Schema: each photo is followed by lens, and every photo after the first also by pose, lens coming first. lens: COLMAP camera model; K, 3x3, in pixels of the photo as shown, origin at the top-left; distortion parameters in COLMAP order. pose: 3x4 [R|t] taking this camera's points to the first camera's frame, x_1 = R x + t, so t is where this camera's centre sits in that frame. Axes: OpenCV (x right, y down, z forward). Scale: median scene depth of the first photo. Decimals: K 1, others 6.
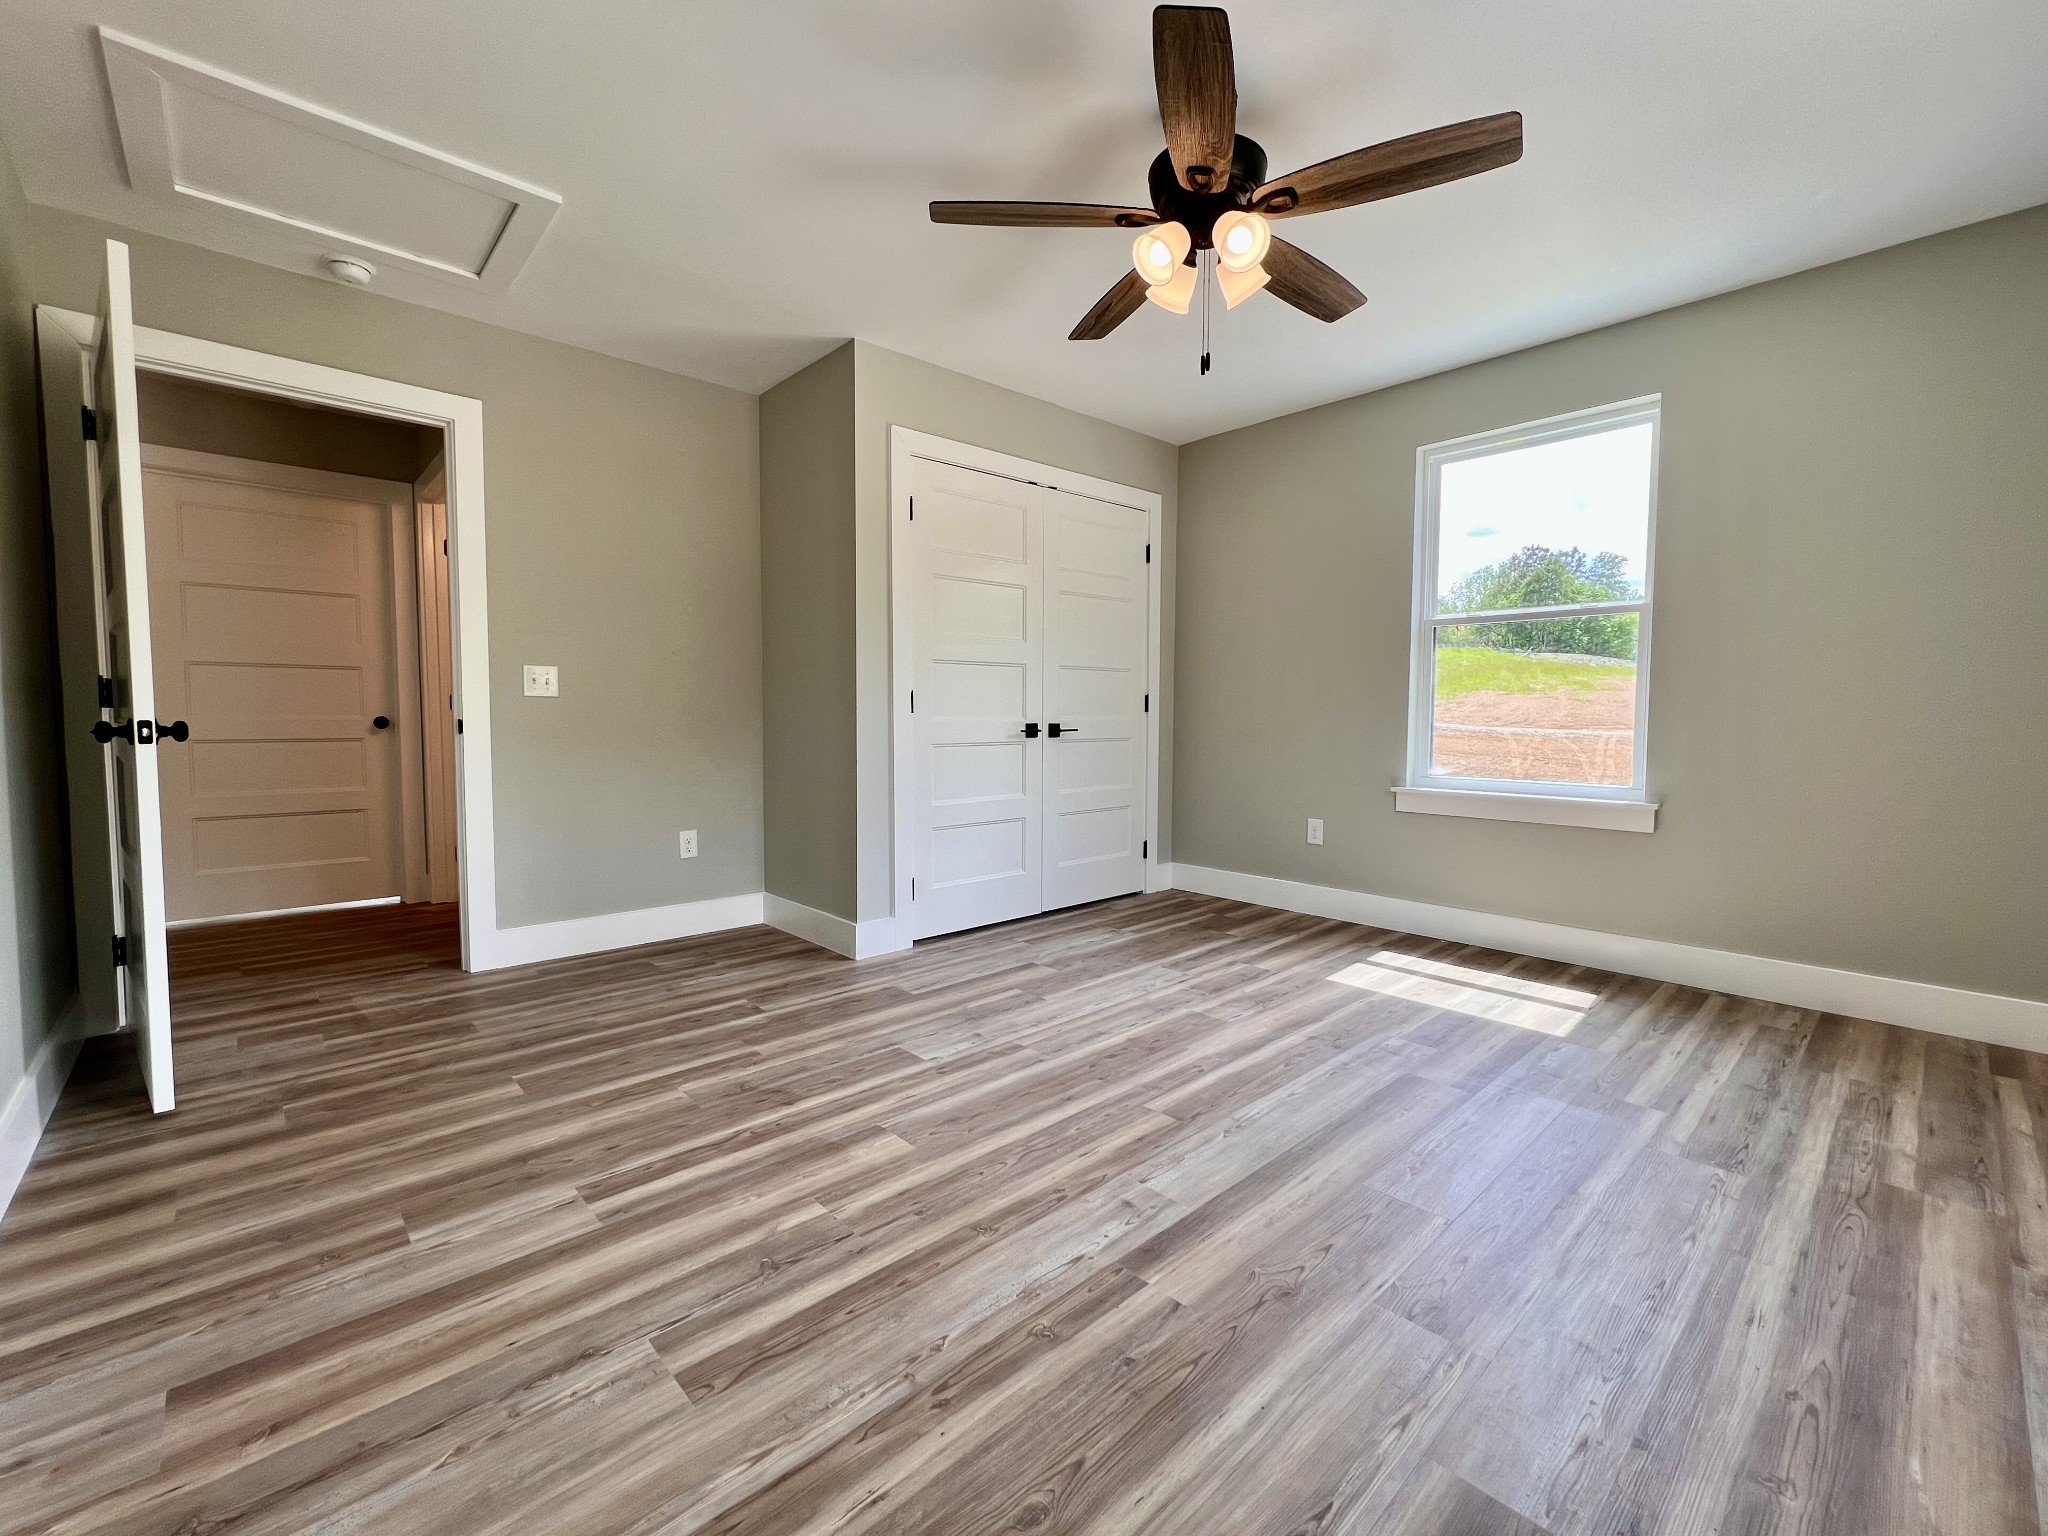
lens RADIAL K [[821.4, 0, 1005.2], [0, 821.4, 777.9], [0, 0, 1]] dist [0.000323, -0.000019]
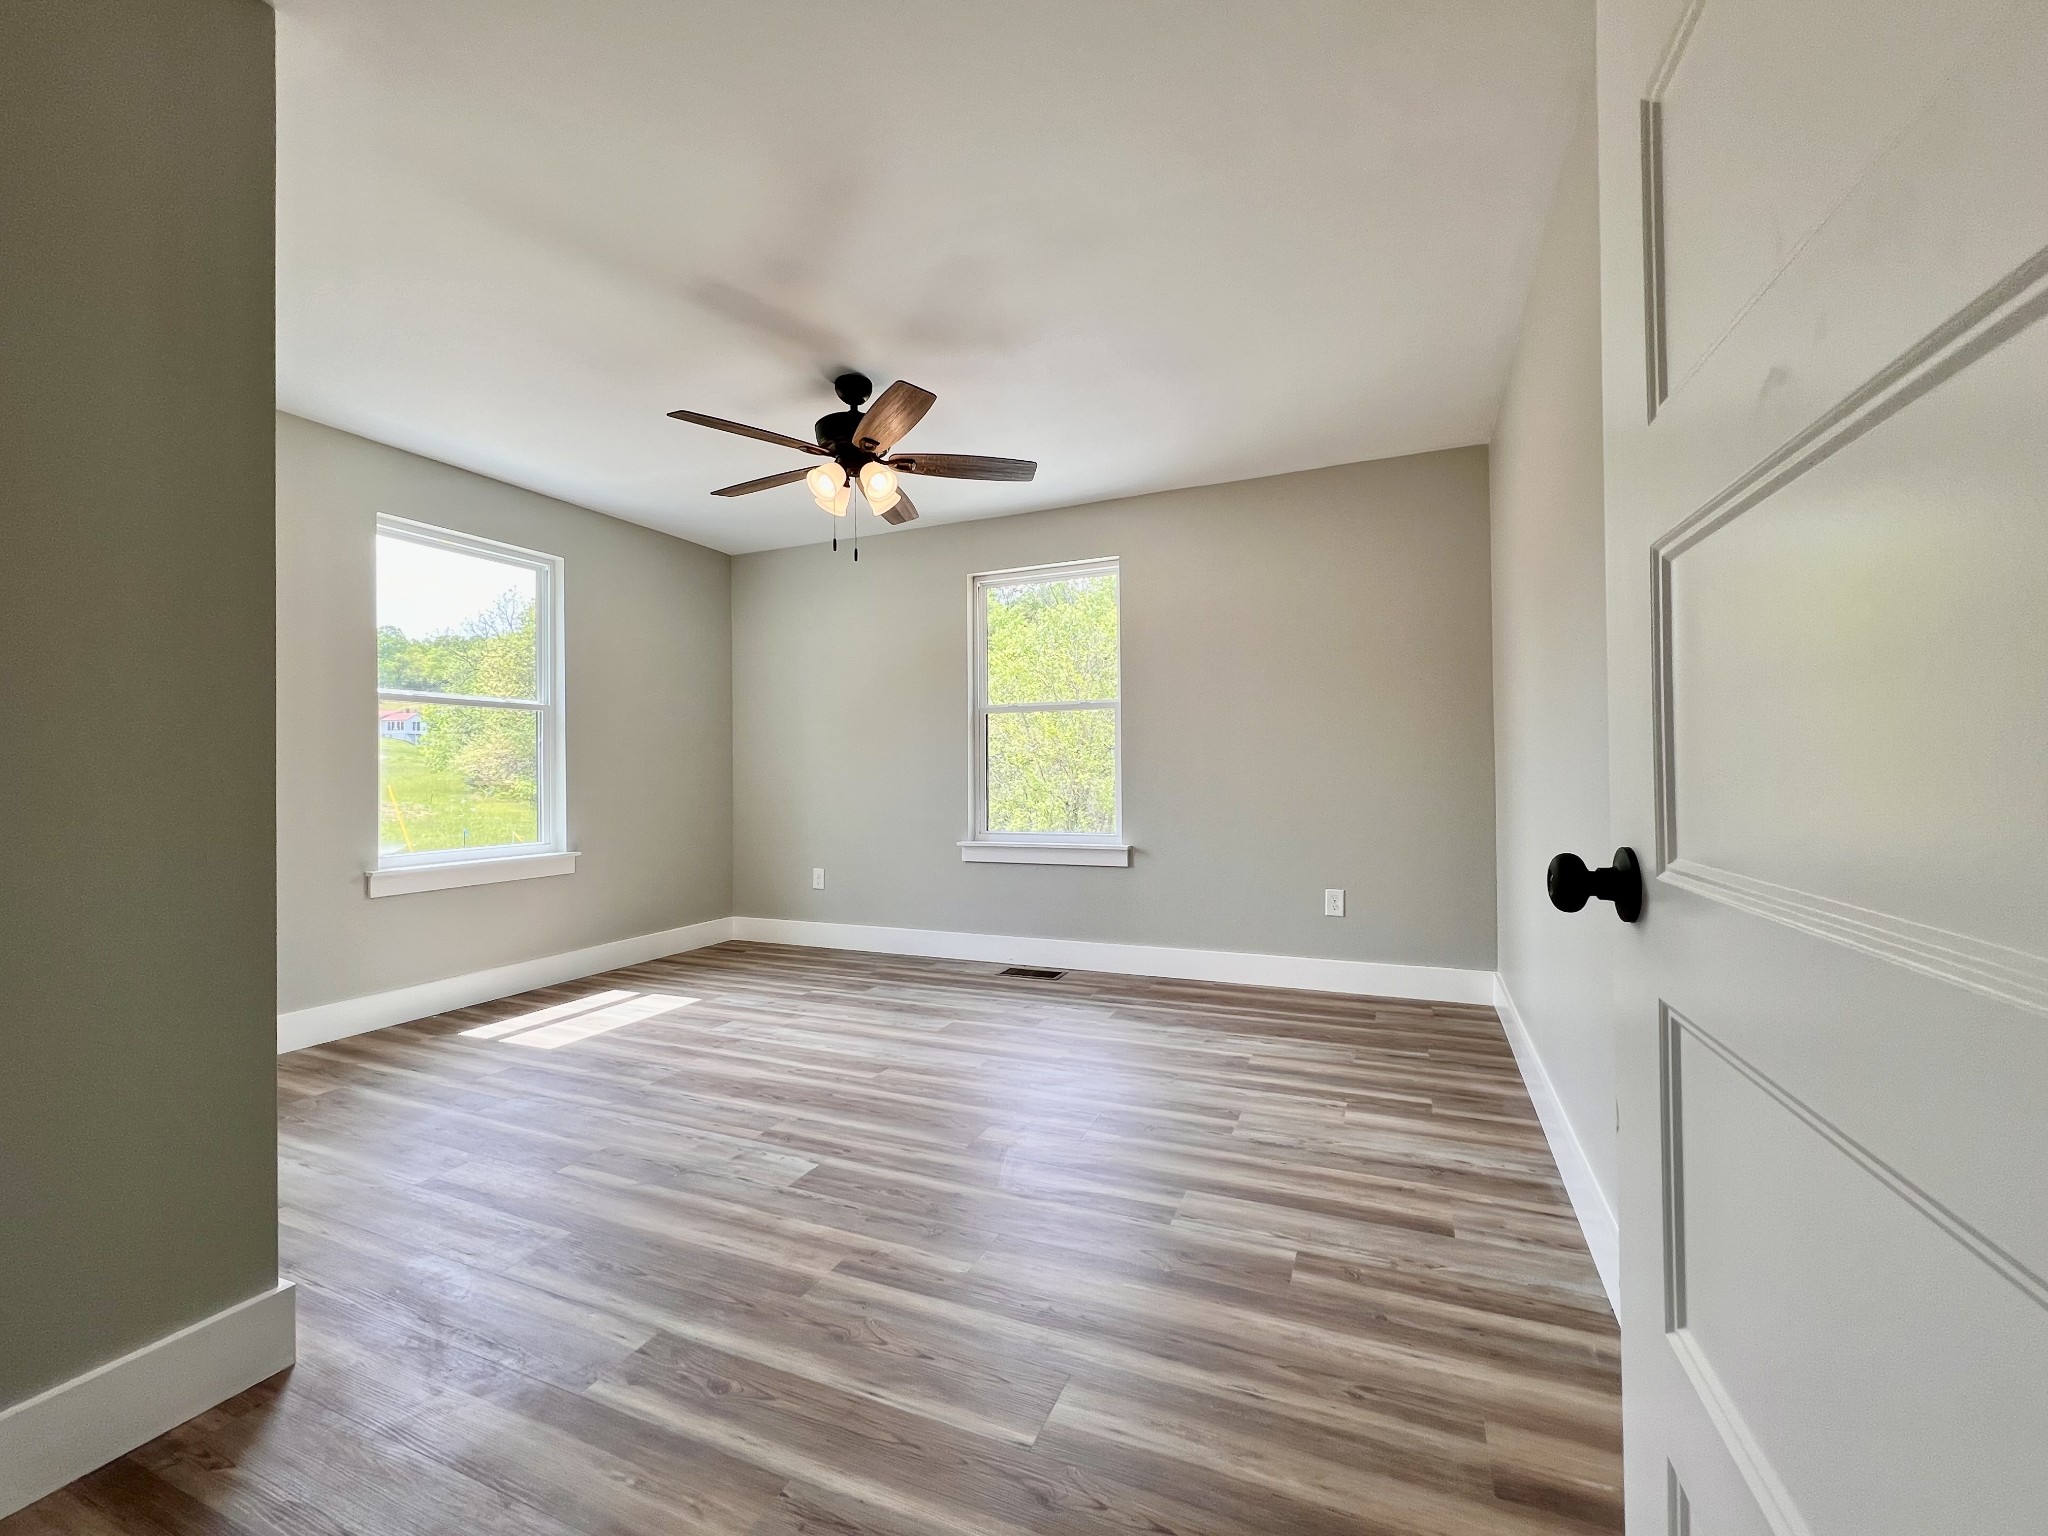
lens RADIAL K [[821.4, 0, 1014.2], [0, 821.4, 765.7], [0, 0, 1]] dist [0.000323, -0.000019]
pose [[-0.367117, 0.010172, 0.930119, -1.091644], [0.081460, 0.996450, 0.021255, -0.114420], [-0.926601, 0.083571, -0.366642, 1.140906]]
